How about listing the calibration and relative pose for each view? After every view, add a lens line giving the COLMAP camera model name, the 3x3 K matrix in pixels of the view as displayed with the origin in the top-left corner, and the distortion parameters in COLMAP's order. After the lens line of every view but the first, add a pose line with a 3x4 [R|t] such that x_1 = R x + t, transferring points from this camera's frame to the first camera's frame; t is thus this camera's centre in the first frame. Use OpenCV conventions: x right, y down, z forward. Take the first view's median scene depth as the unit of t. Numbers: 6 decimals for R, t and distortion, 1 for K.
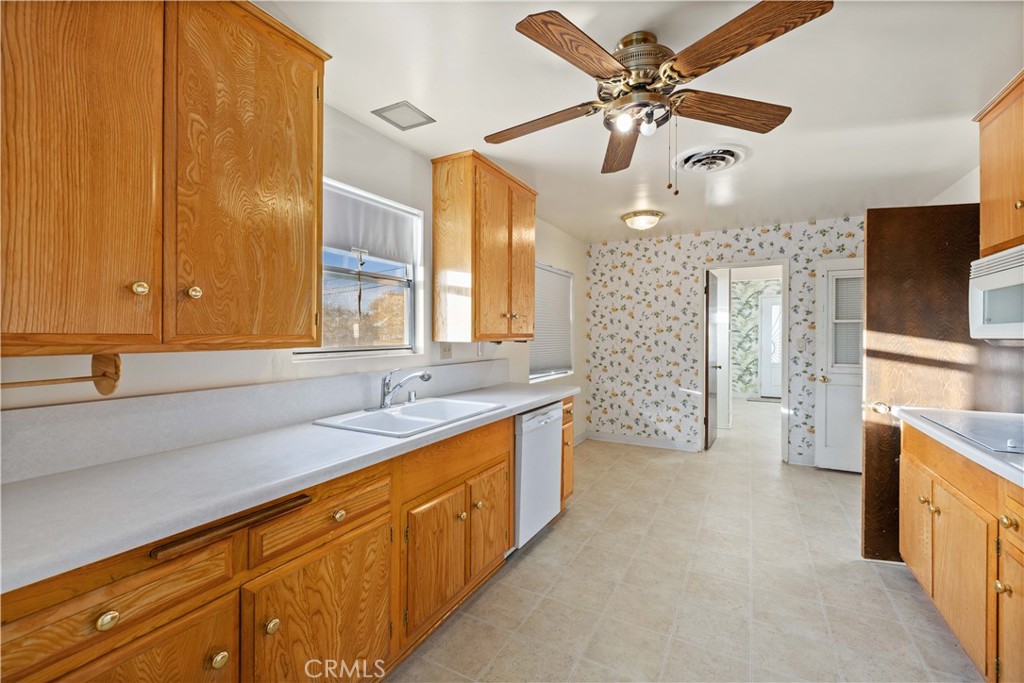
lens RADIAL K [[429.2, 0, 513.4], [0, 429.2, 335.8], [0, 0, 1]] dist [0.000783, -0.000263]
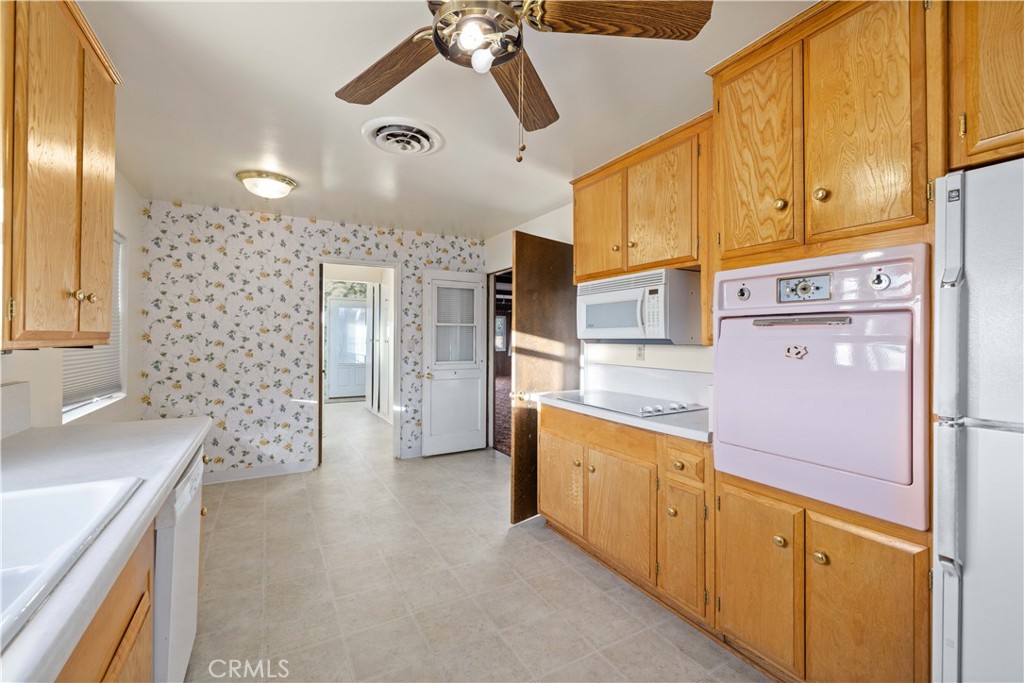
lens RADIAL K [[435.0, 0, 511.8], [0, 435.0, 335.9], [0, 0, 1]] dist [-0.000804, -0.000819]
pose [[0.531028, 0.003477, 0.847347, -0.122777], [-0.000516, 0.999993, -0.003780, 0.001291], [-0.847354, 0.001570, 0.531026, 0.219389]]
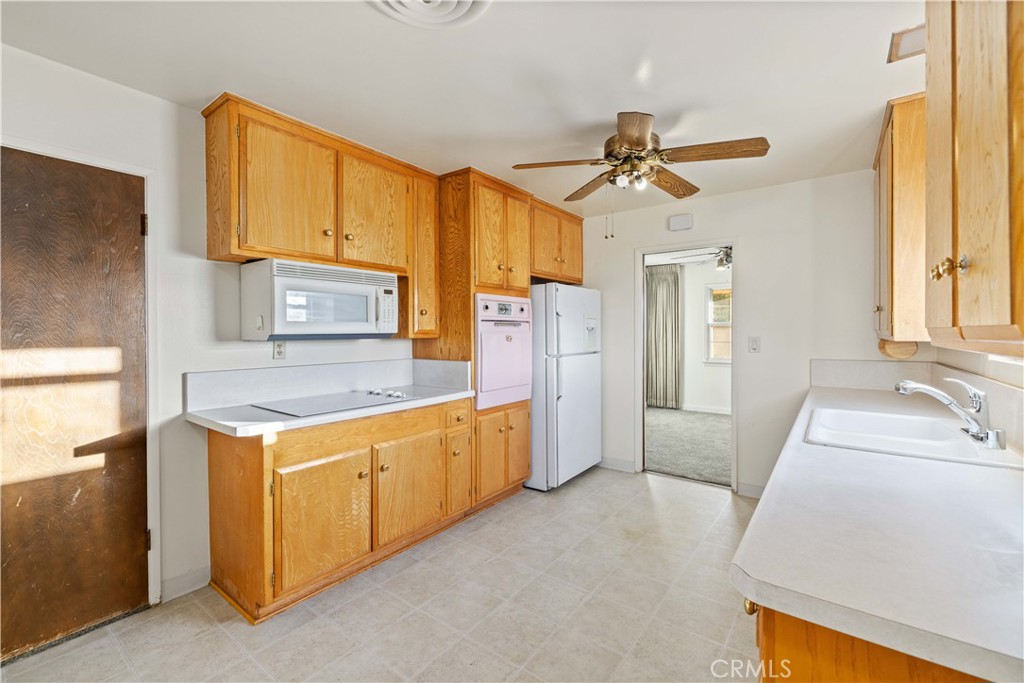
lens RADIAL K [[435.0, 0, 511.8], [0, 435.0, 335.9], [0, 0, 1]] dist [-0.000804, -0.000819]
pose [[-0.989692, -0.000777, 0.143207, 0.186085], [0.001113, 0.999913, 0.013115, -0.001681], [-0.143205, 0.013139, -0.989606, 0.979534]]
